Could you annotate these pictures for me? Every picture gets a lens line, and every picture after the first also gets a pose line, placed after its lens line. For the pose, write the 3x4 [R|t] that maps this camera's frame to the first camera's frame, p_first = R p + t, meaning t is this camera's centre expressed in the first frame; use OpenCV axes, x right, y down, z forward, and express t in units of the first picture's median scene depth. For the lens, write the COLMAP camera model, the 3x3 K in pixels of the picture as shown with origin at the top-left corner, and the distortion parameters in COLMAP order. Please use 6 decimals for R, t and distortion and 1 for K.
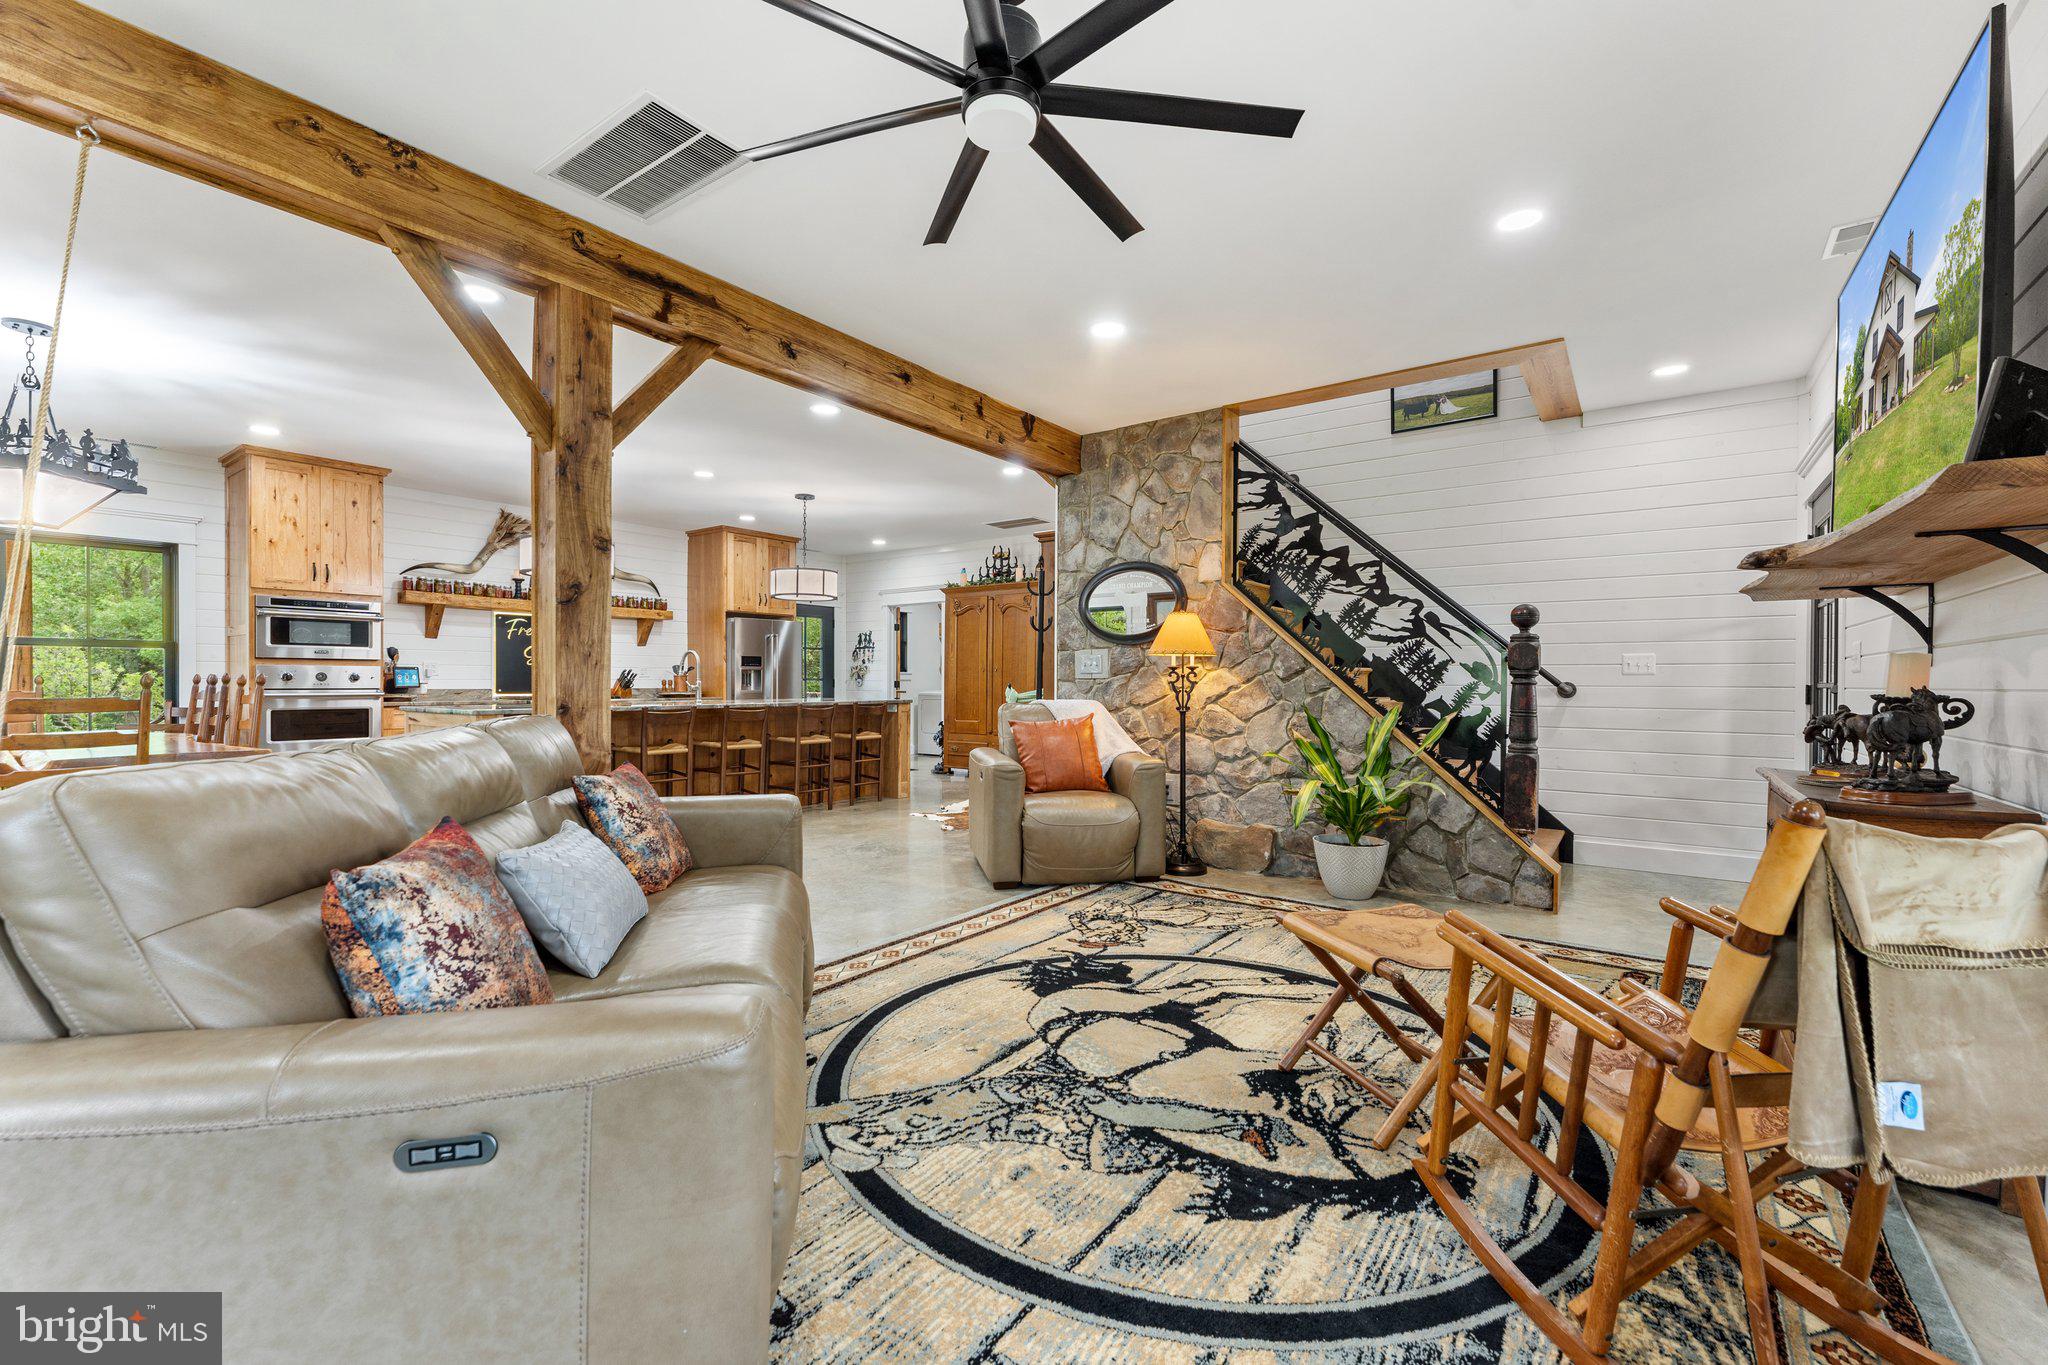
lens RADIAL K [[858.5, 0, 1000.4], [0, 858.5, 690.2], [0, 0, 1]] dist [0.000427, 0.000124]
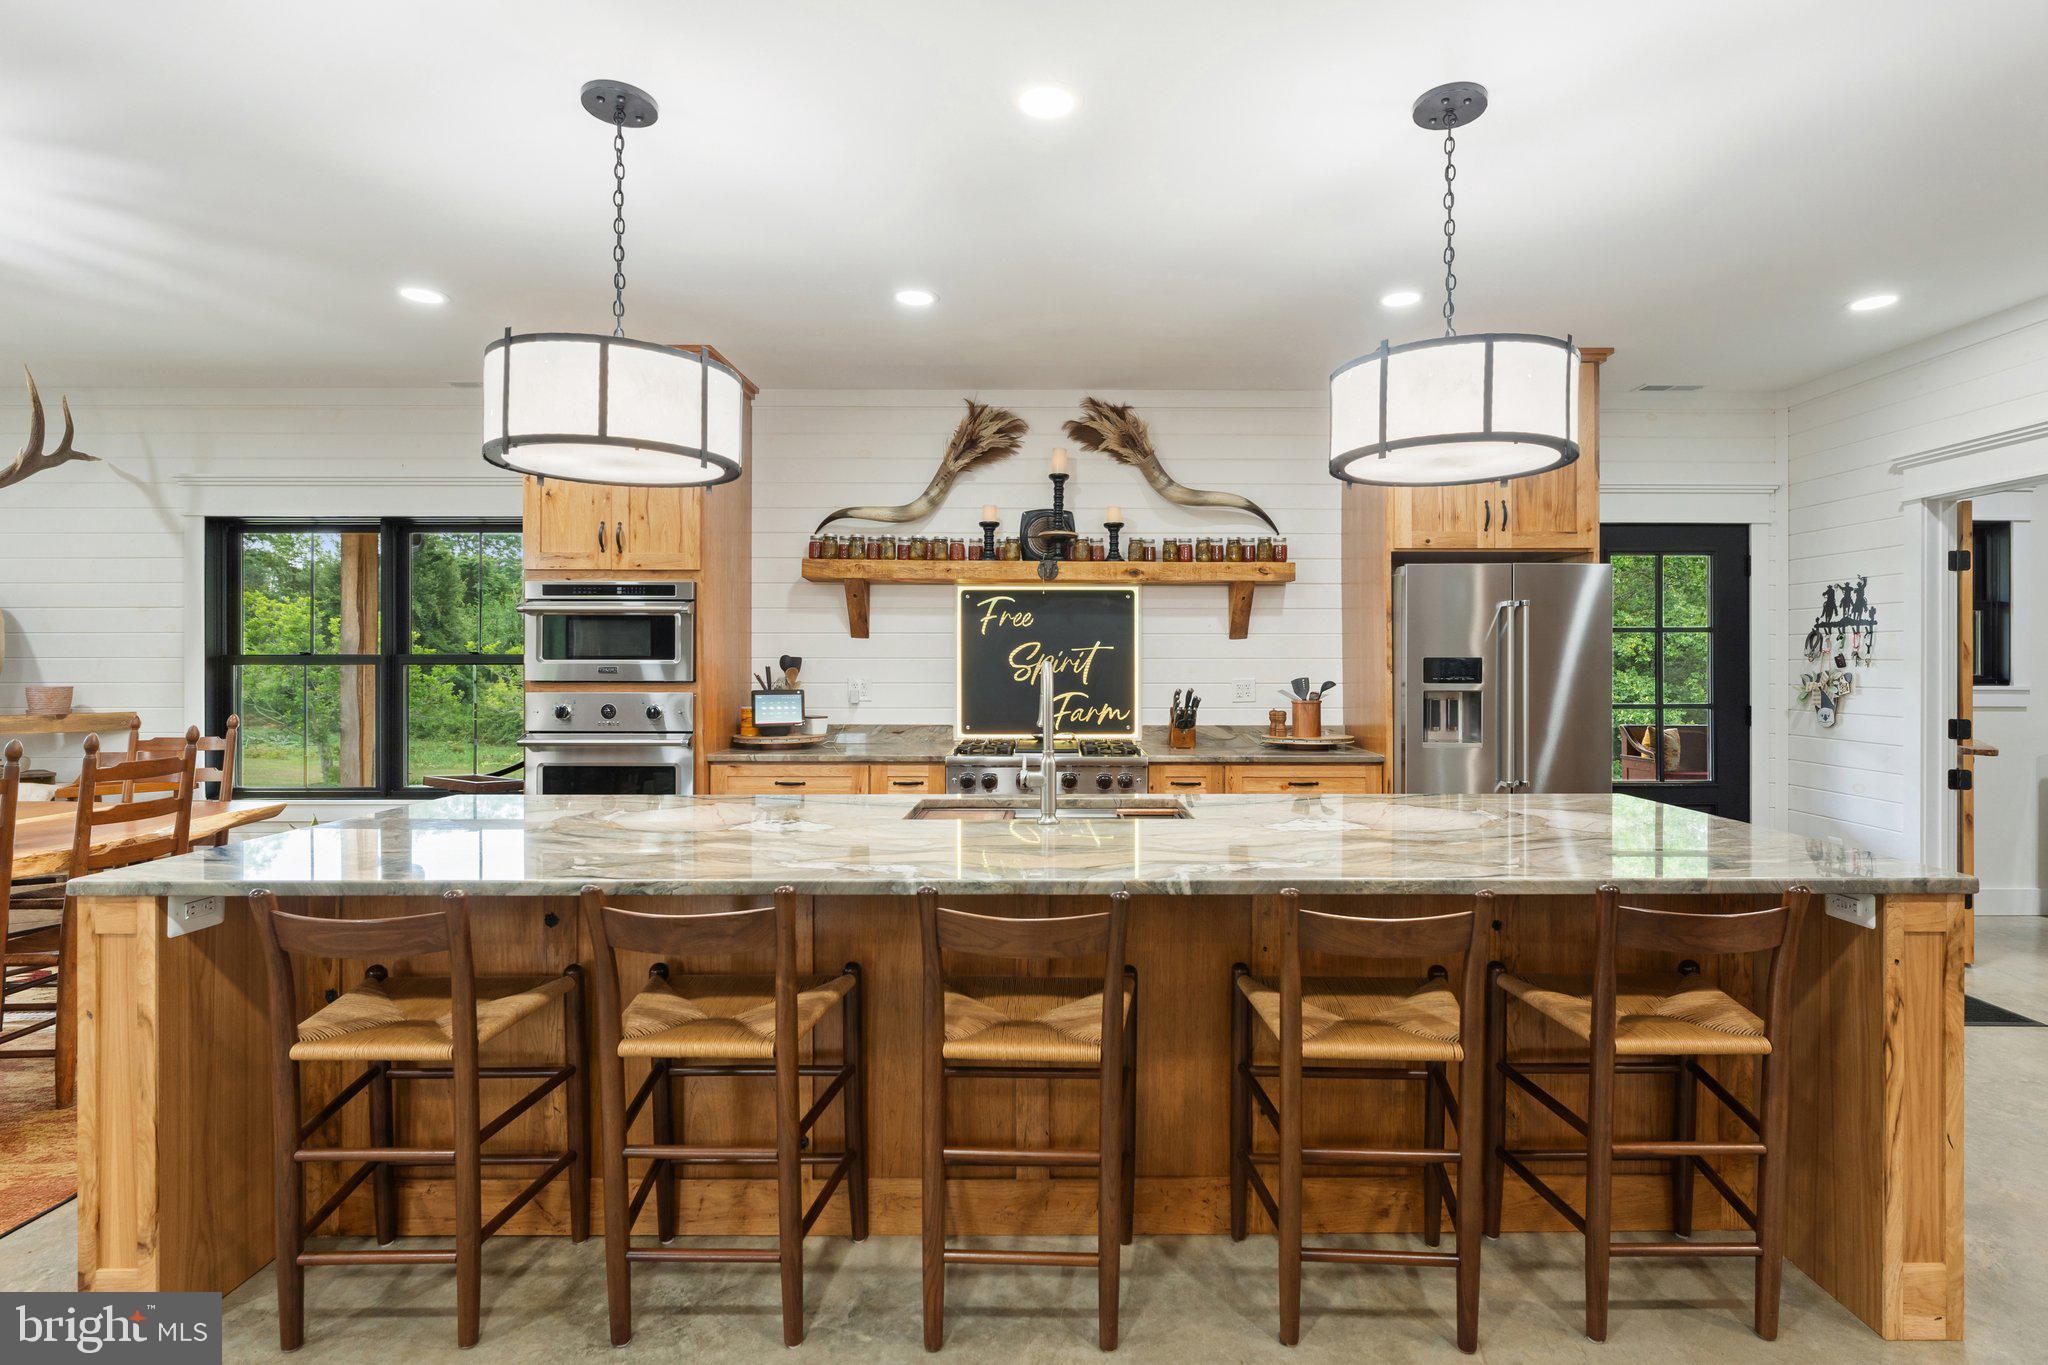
lens RADIAL K [[959.2, 0, 1070.3], [0, 959.2, 659.6], [0, 0, 1]] dist [-0.005762, 0.000411]
pose [[0.616526, -0.004285, -0.787323, -0.097763], [-0.007550, 0.999907, -0.011354, -0.066076], [0.787298, 0.012944, 0.616437, 1.198167]]
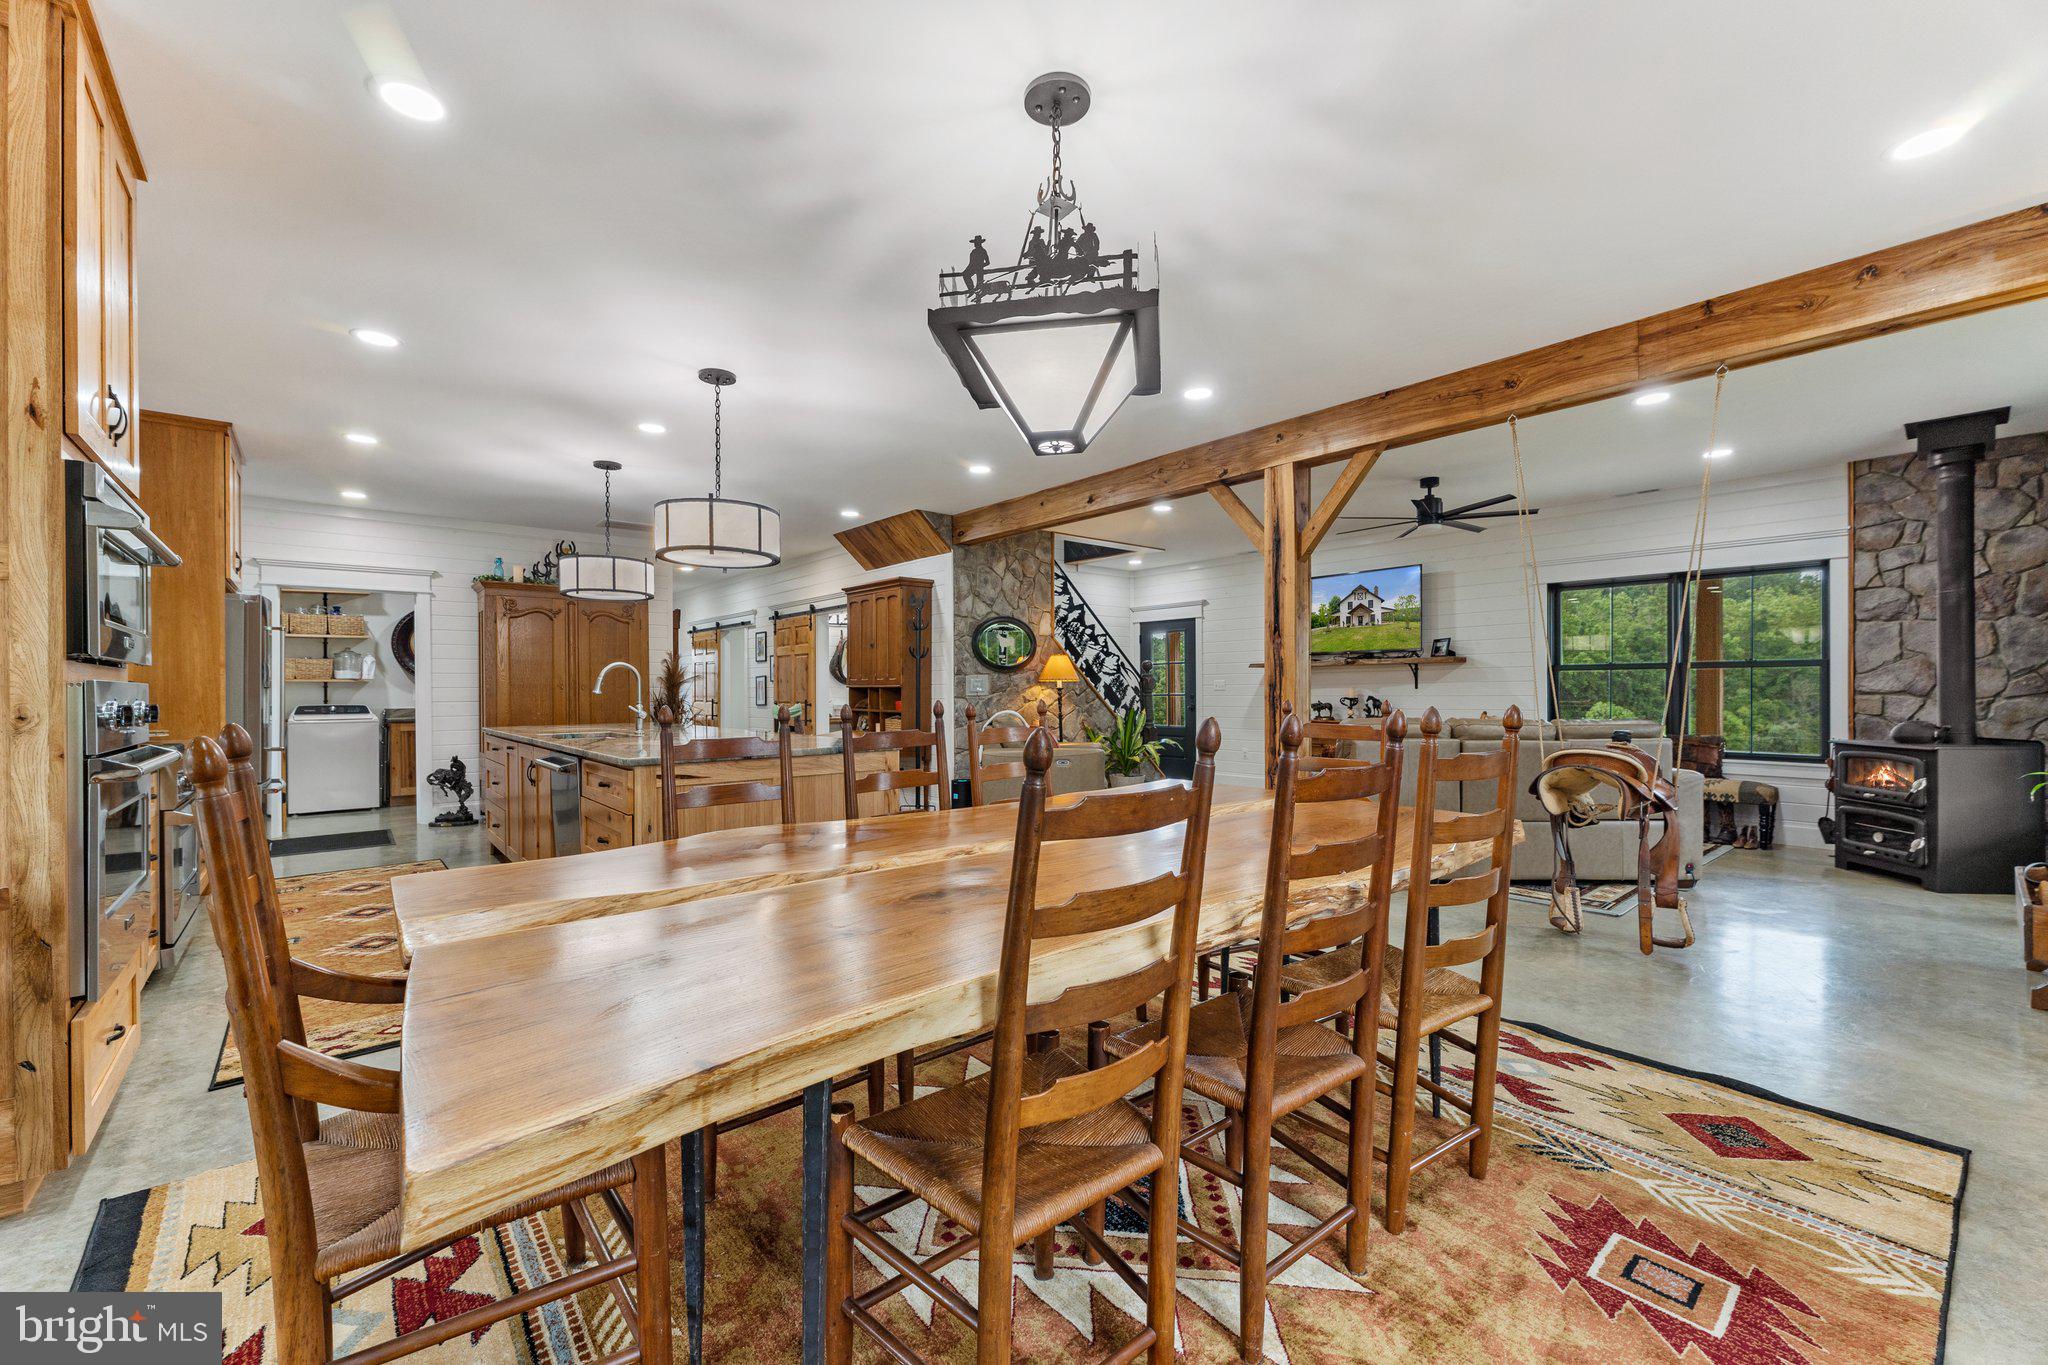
lens RADIAL K [[830.3, 0, 1005.9], [0, 830.3, 689.8], [0, 0, 1]] dist [-0.002940, 0.000408]
pose [[0.221741, -0.005717, 0.975089, -1.507090], [0.015591, 0.999876, 0.002316, -0.031687], [-0.974981, 0.014689, 0.221803, 0.827686]]
